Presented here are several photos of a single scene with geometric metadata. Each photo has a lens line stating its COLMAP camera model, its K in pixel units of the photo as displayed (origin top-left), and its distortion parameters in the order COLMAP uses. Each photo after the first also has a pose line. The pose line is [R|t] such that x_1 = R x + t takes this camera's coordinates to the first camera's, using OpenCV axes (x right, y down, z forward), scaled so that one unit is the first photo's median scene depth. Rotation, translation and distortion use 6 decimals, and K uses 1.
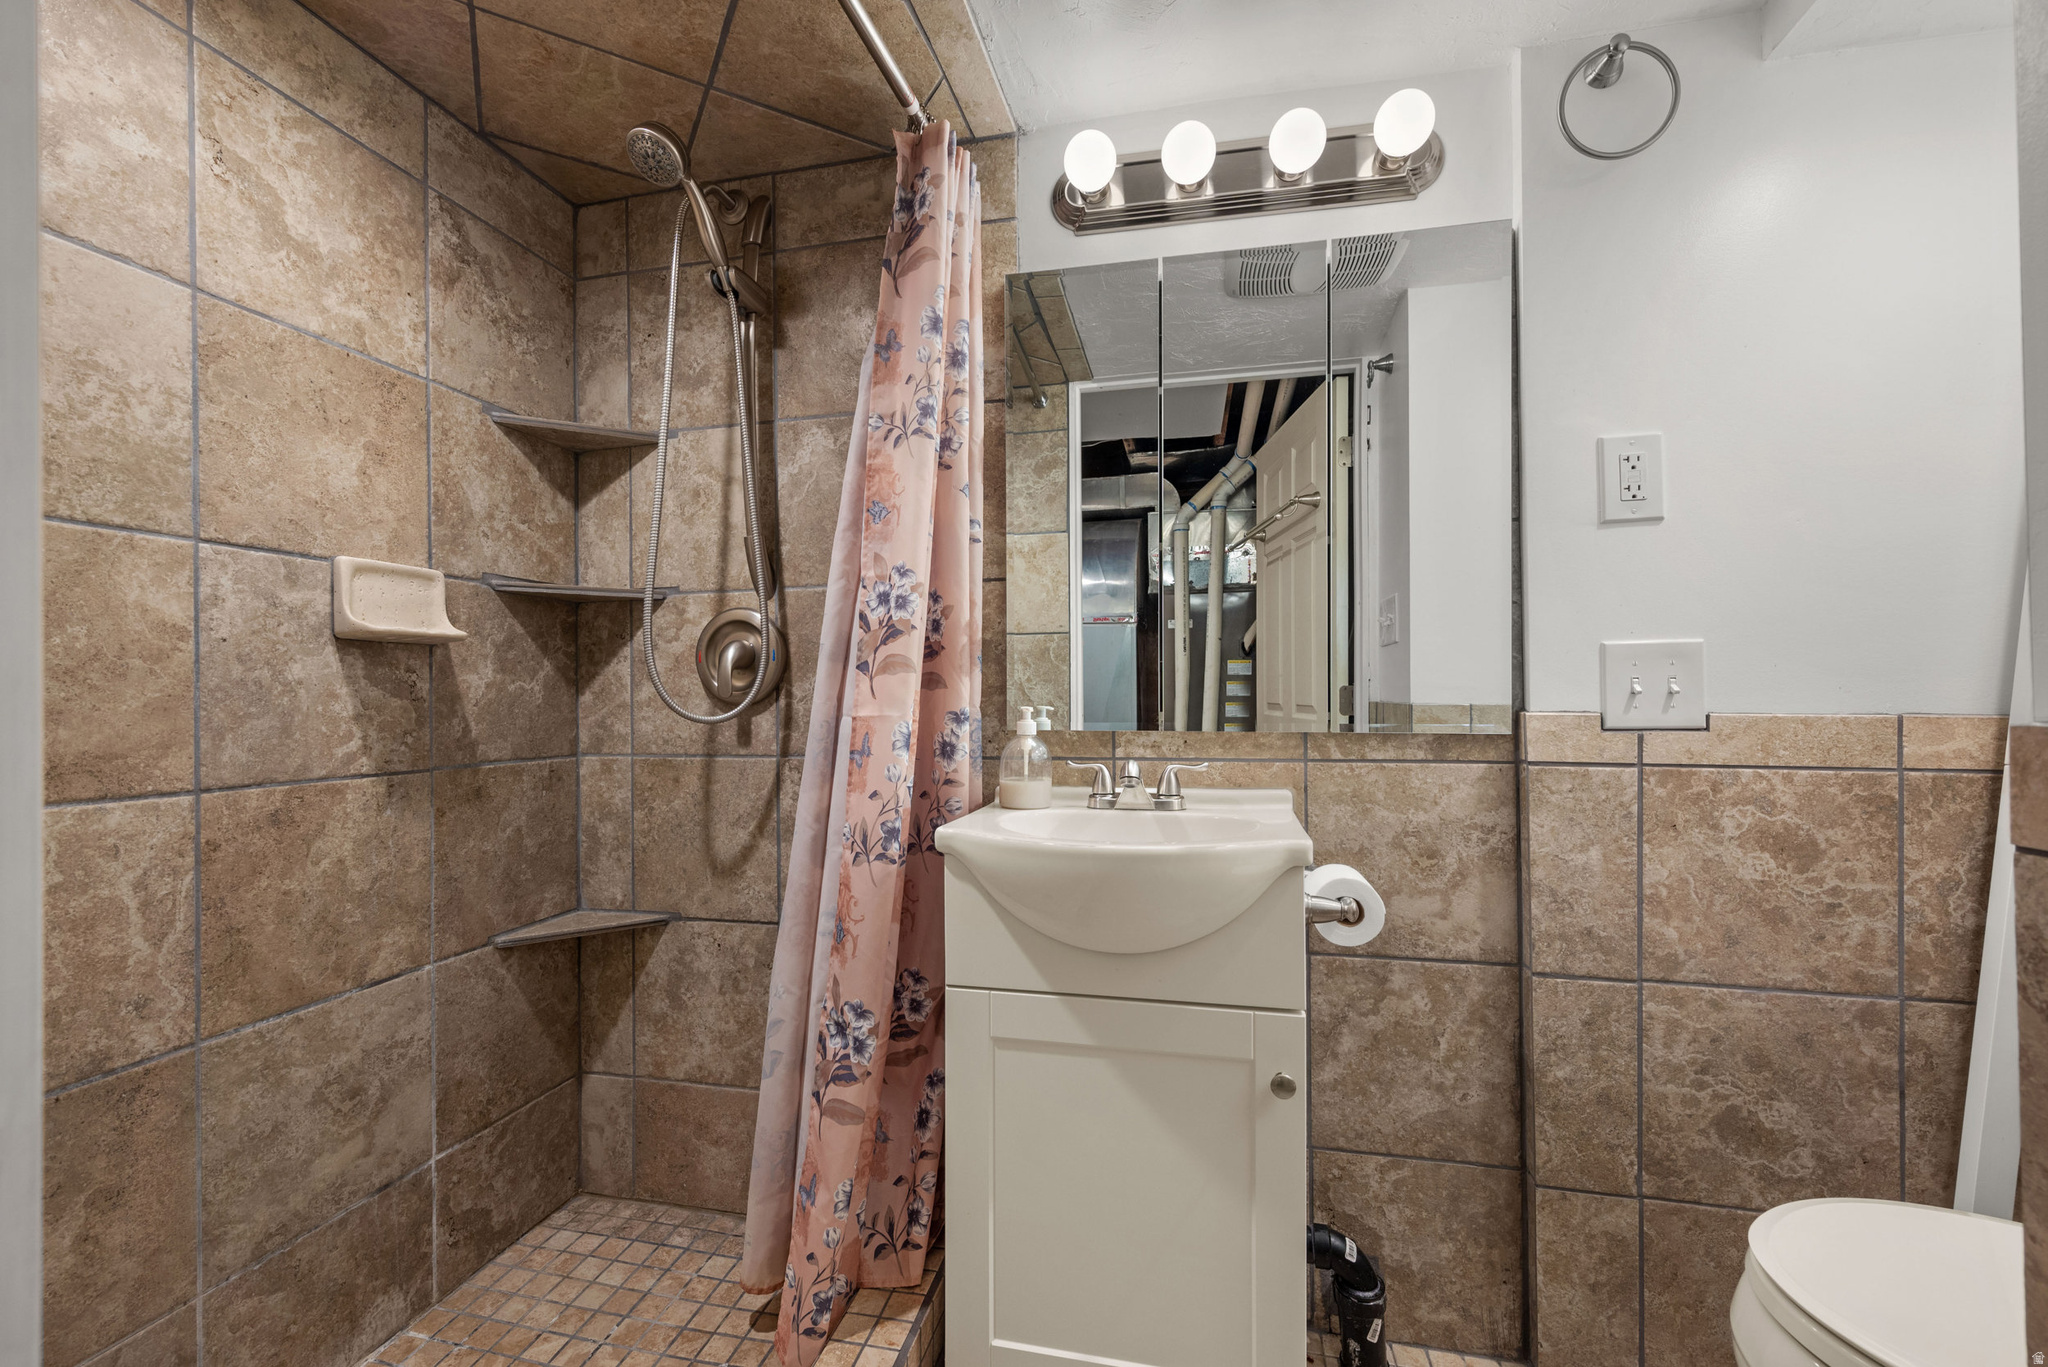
lens RADIAL K [[831.1, 0, 1023.0], [0, 831.1, 691.6], [0, 0, 1]] dist [-0.005942, 0.000482]
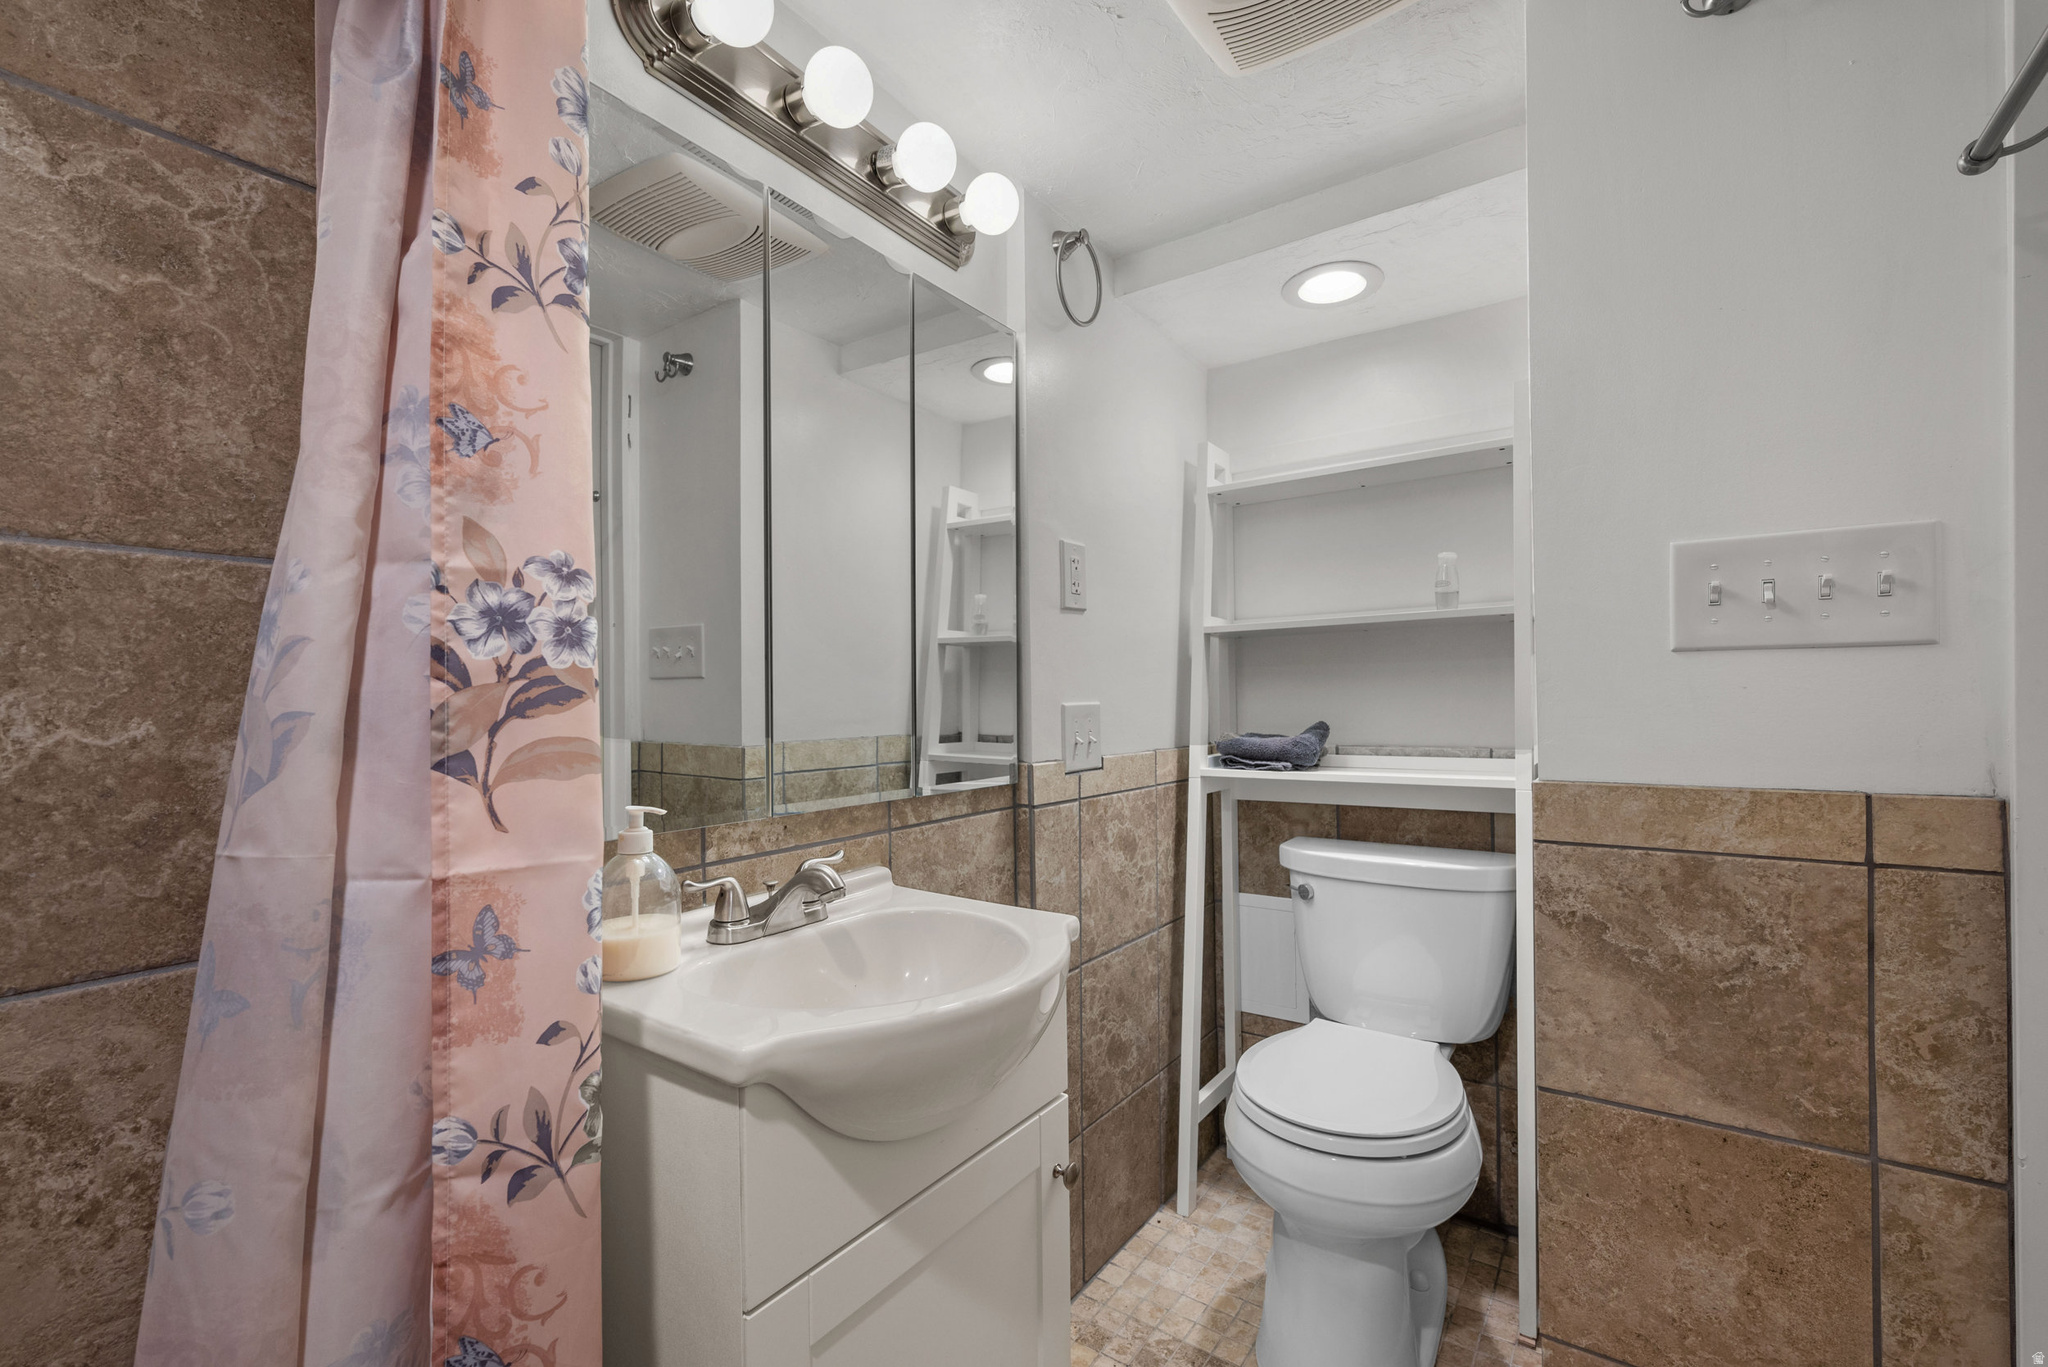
lens RADIAL K [[887.3, 0, 1018.9], [0, 887.3, 691.1], [0, 0, 1]] dist [0.000702, -0.000325]
pose [[0.361808, 0.003050, 0.932248, -0.547091], [-0.003951, 0.999991, -0.001738, -0.072489], [-0.932244, -0.003054, 0.361817, 0.546147]]
